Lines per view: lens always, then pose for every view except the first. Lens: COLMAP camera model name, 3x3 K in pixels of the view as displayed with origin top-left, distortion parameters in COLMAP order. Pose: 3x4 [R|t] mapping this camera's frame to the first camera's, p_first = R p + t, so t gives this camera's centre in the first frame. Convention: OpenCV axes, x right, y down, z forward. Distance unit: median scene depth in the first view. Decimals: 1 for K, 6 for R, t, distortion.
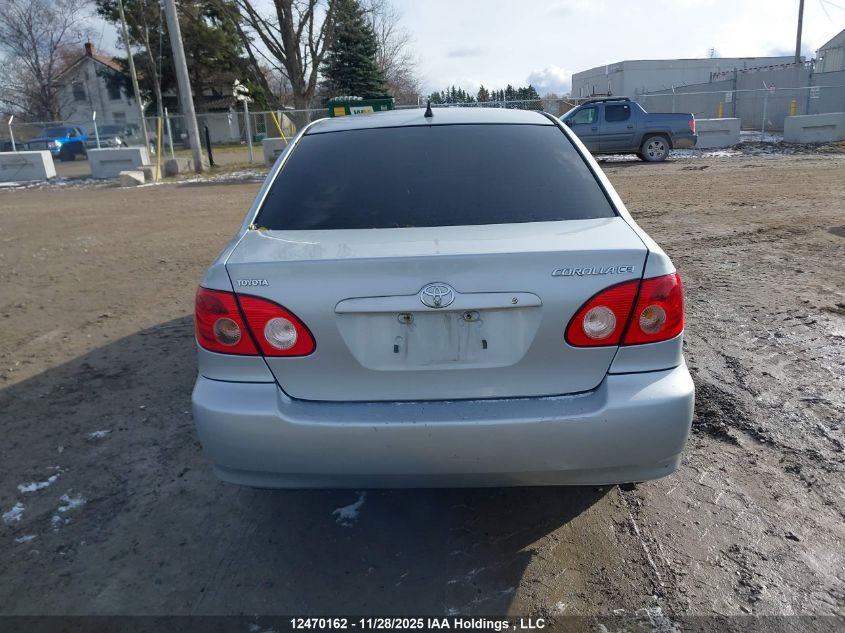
lens RADIAL K [[662.7, 0, 417.0], [0, 662.7, 317.1], [0, 0, 1]] dist [0.013147, -0.004324]
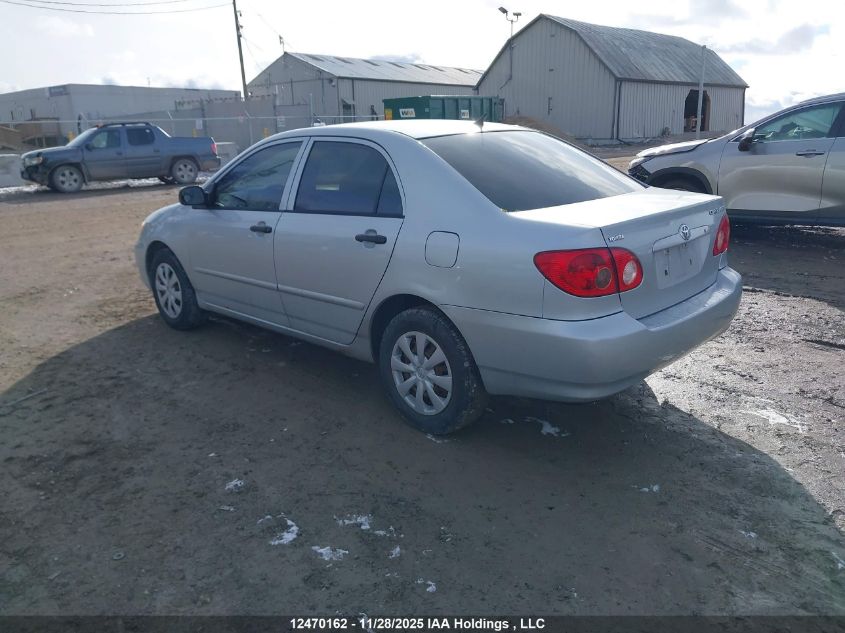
lens RADIAL K [[662.7, 0, 417.0], [0, 662.7, 317.1], [0, 0, 1]] dist [0.013147, -0.004324]
pose [[0.679847, -0.185616, 0.709475, -0.721013], [0.213035, 0.975706, 0.051131, -0.024299], [-0.701730, 0.116382, 0.702873, 0.162817]]
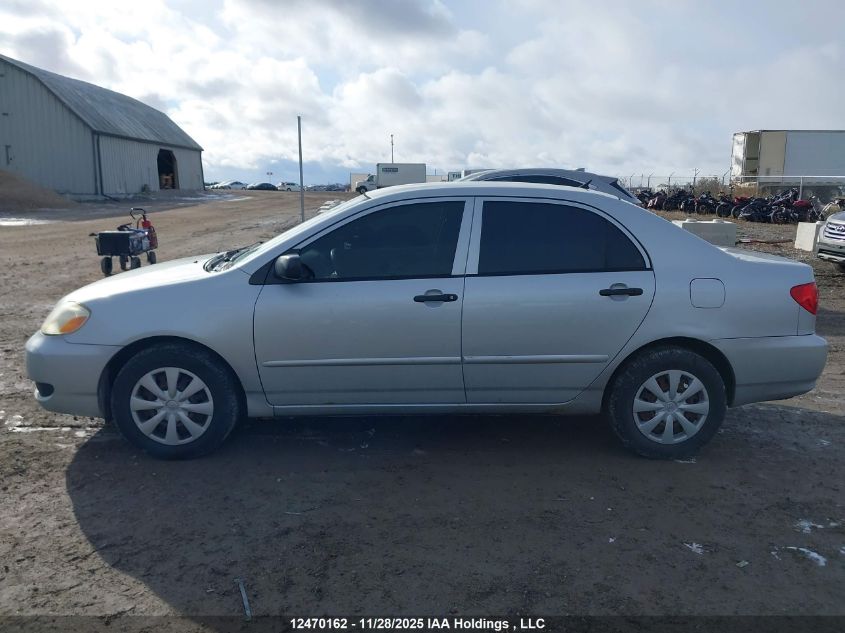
lens RADIAL K [[688.5, 0, 421.3], [0, 688.5, 286.4], [0, 0, 1]] dist [0.044694, -0.064931]
pose [[-0.088062, -0.117307, 0.989184, -1.034452], [0.273189, 0.952121, 0.137232, -0.287050], [-0.957921, 0.282319, -0.051799, 1.041341]]
